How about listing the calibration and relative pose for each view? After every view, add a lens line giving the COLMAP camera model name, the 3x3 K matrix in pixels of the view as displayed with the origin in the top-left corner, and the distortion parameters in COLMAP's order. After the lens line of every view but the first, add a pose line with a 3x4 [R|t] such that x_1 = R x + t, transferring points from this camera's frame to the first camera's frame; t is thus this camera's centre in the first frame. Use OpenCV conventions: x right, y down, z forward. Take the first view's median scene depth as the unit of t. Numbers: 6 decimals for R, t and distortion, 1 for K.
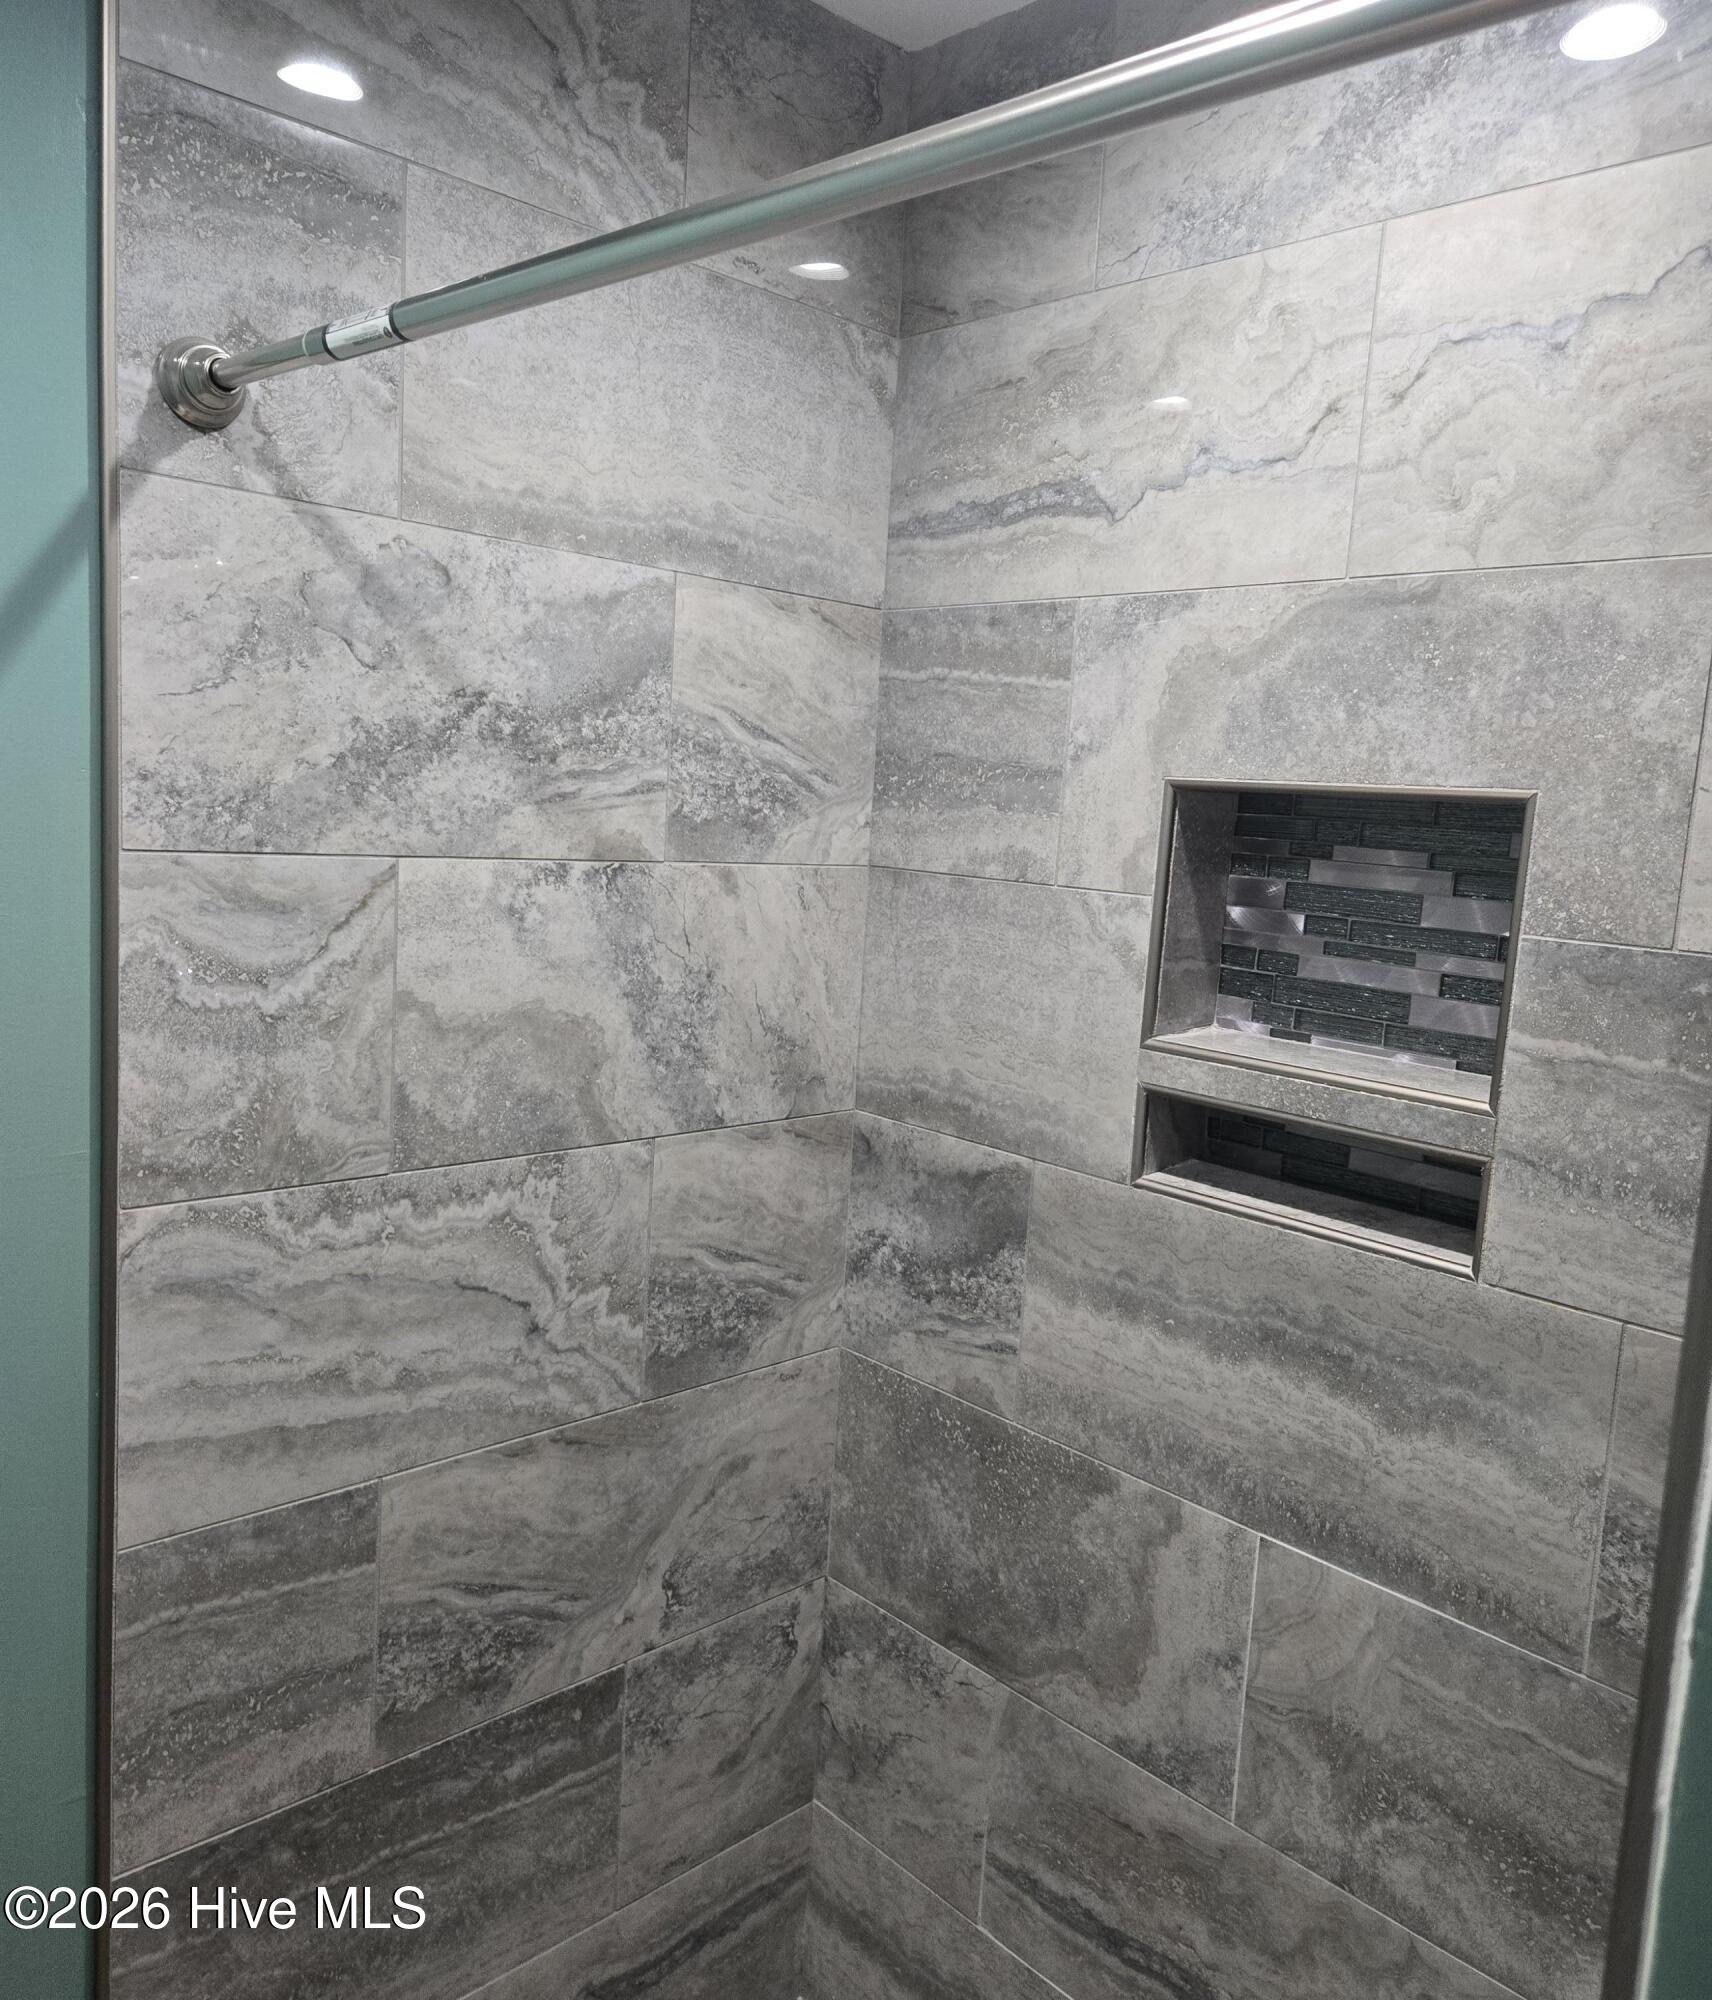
lens RADIAL K [[1534.5, 0, 847.6], [0, 1534.5, 988.6], [0, 0, 1]] dist [0.076902, -0.065240]
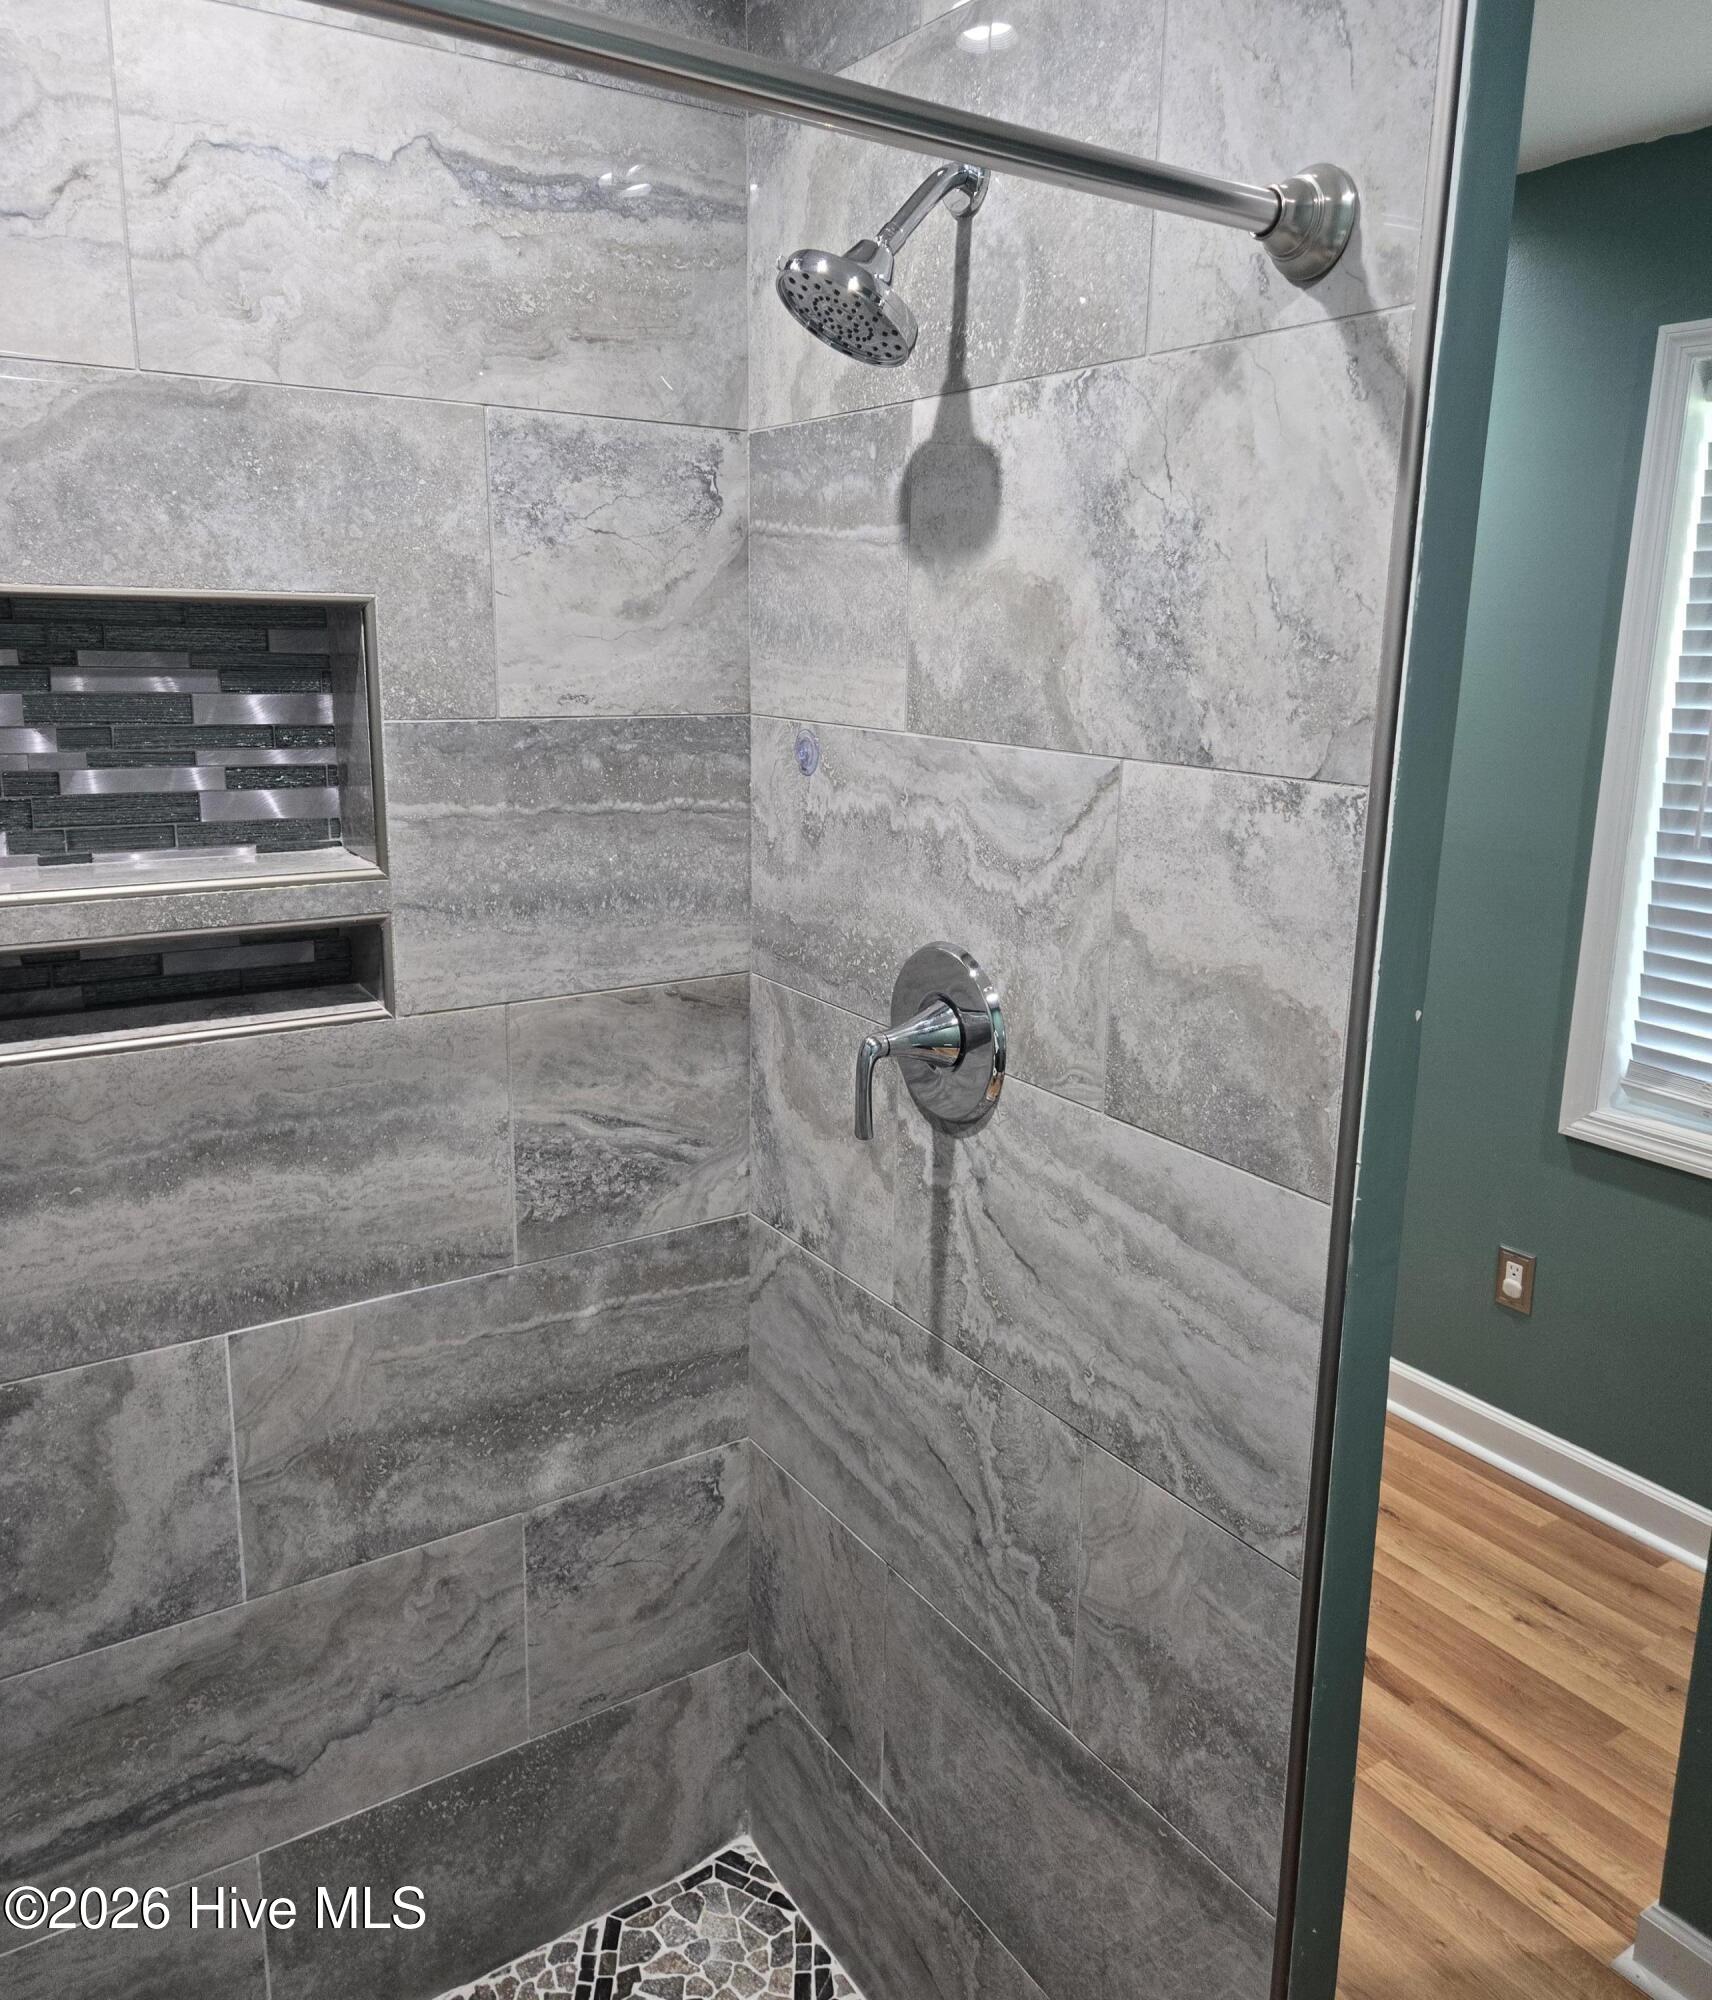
lens RADIAL K [[1534.5, 0, 847.8], [0, 1534.5, 965.8], [0, 0, 1]] dist [0.076902, -0.065240]
pose [[0.186398, -0.272162, 0.944025, -0.582900], [0.119215, 0.960030, 0.253238, -0.098790], [-0.975215, 0.065339, 0.211394, 0.375398]]
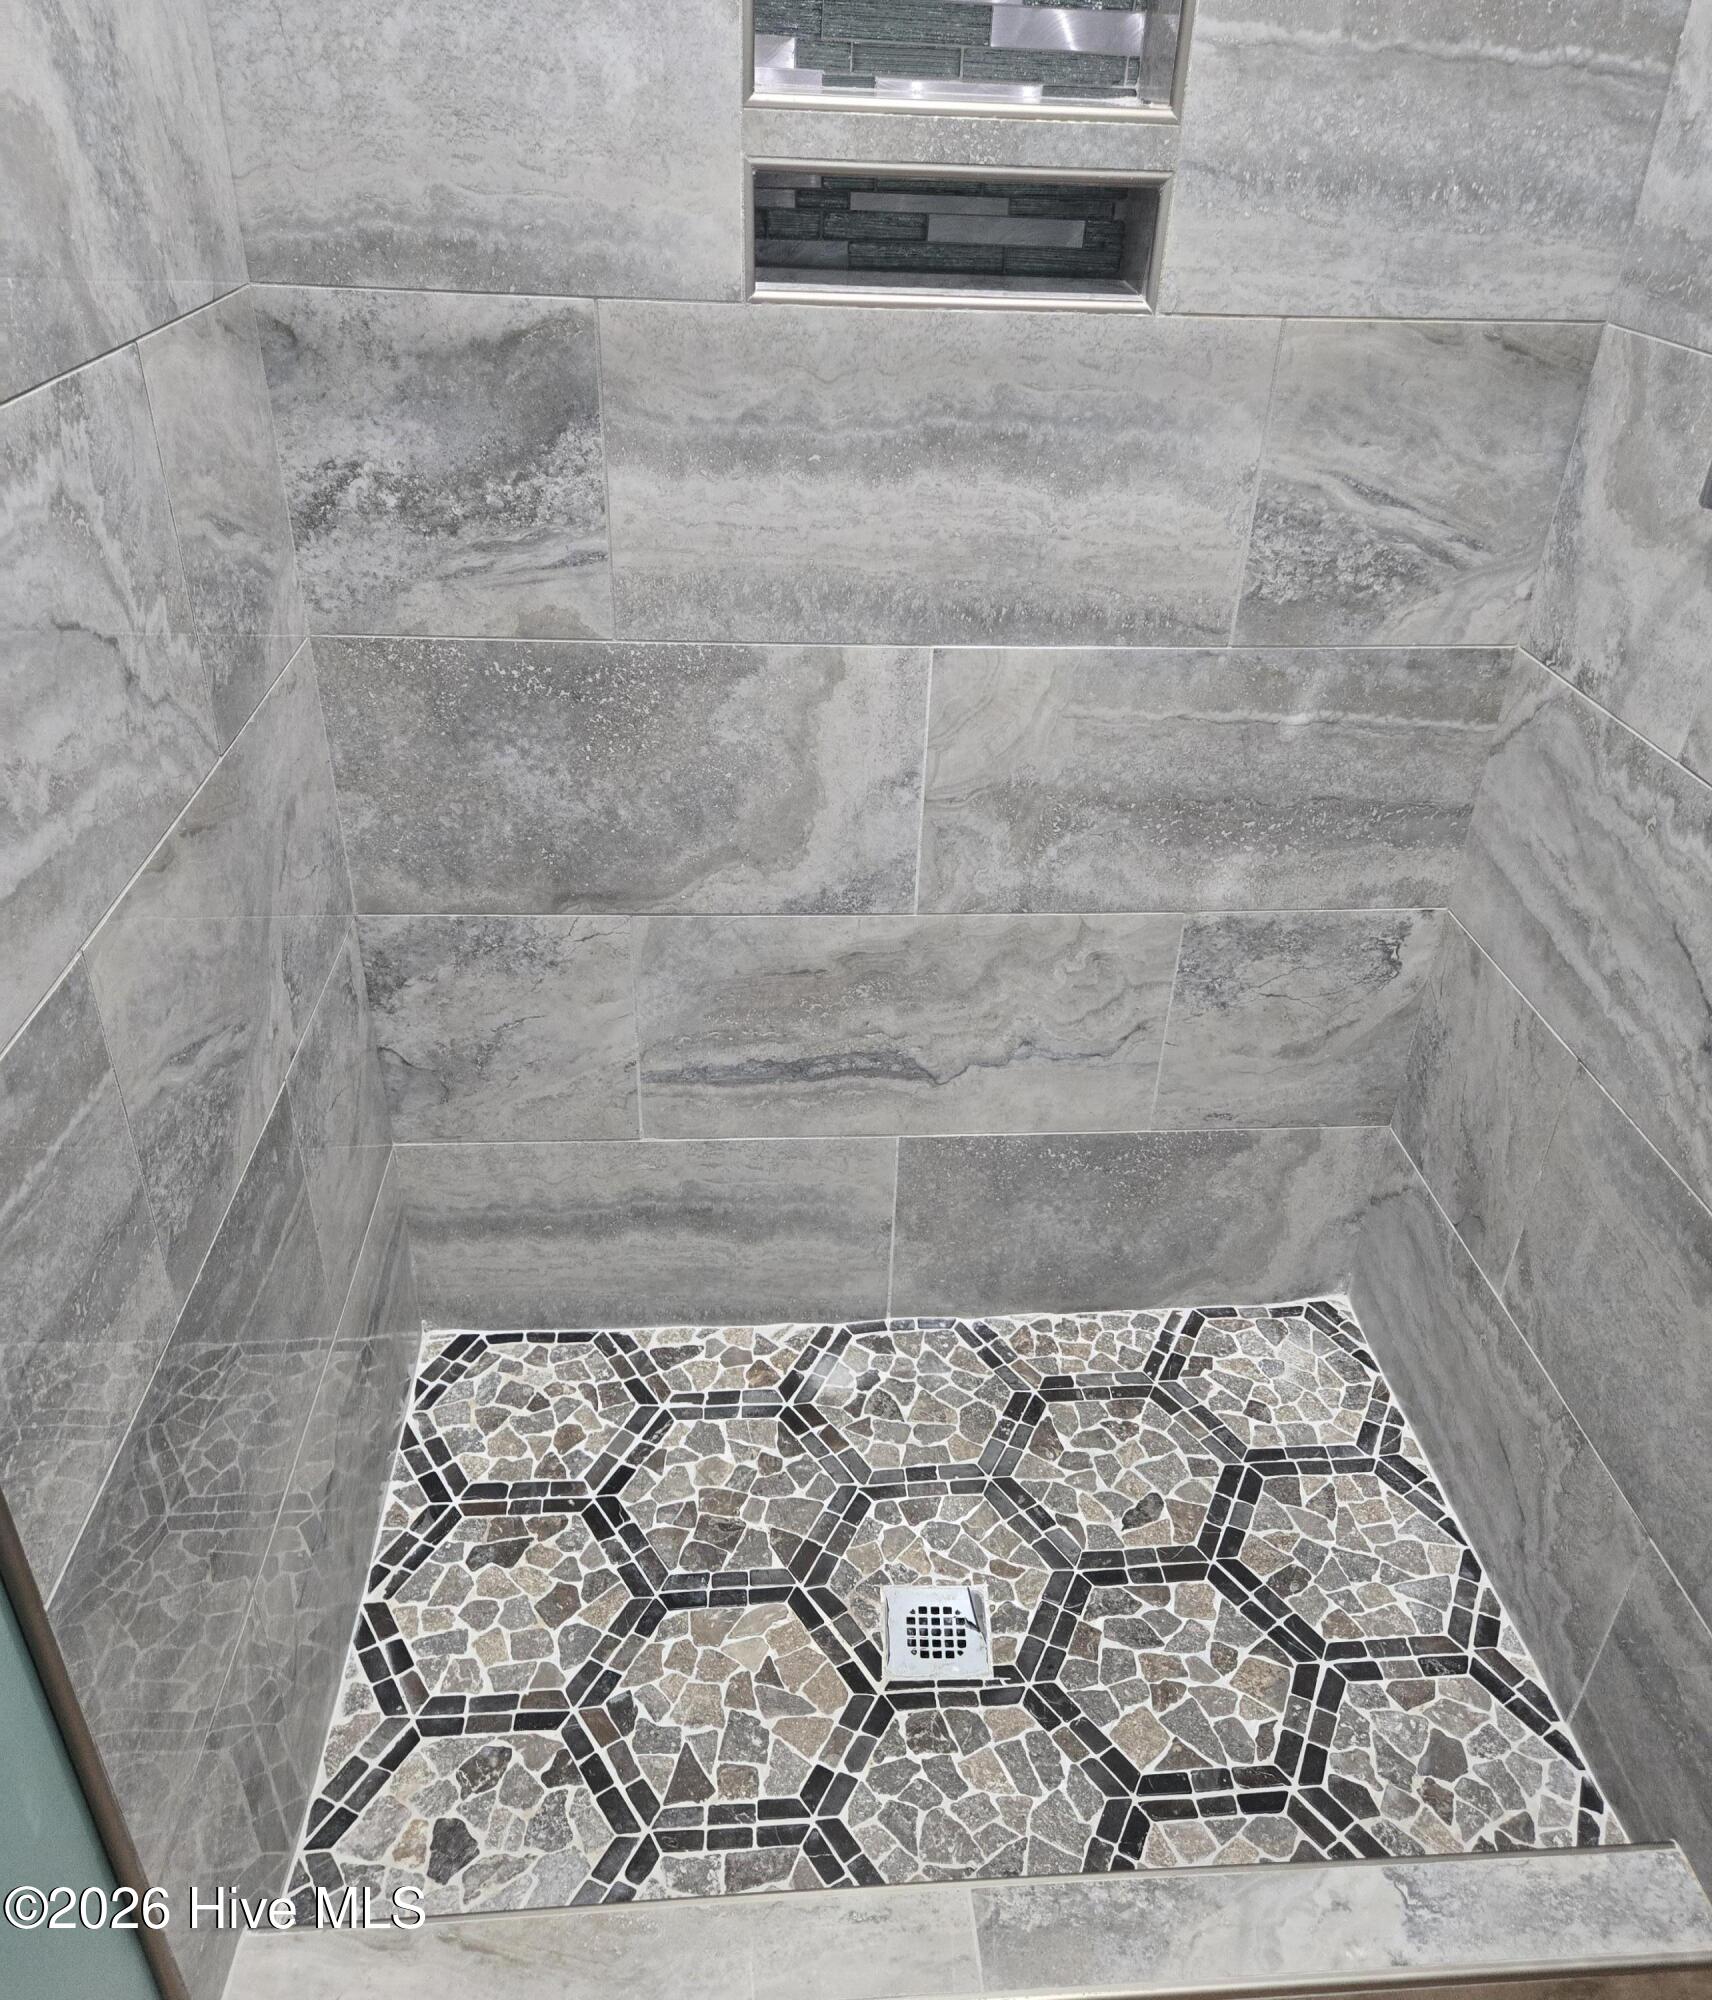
lens RADIAL K [[1534.5, 0, 865.7], [0, 1534.5, 1003.8], [0, 0, 1]] dist [0.076902, -0.065240]
pose [[0.631783, -0.431228, 0.644122, -0.533204], [0.097963, 0.868726, 0.485509, 0.060074], [-0.768930, -0.243636, 0.591091, 0.388545]]
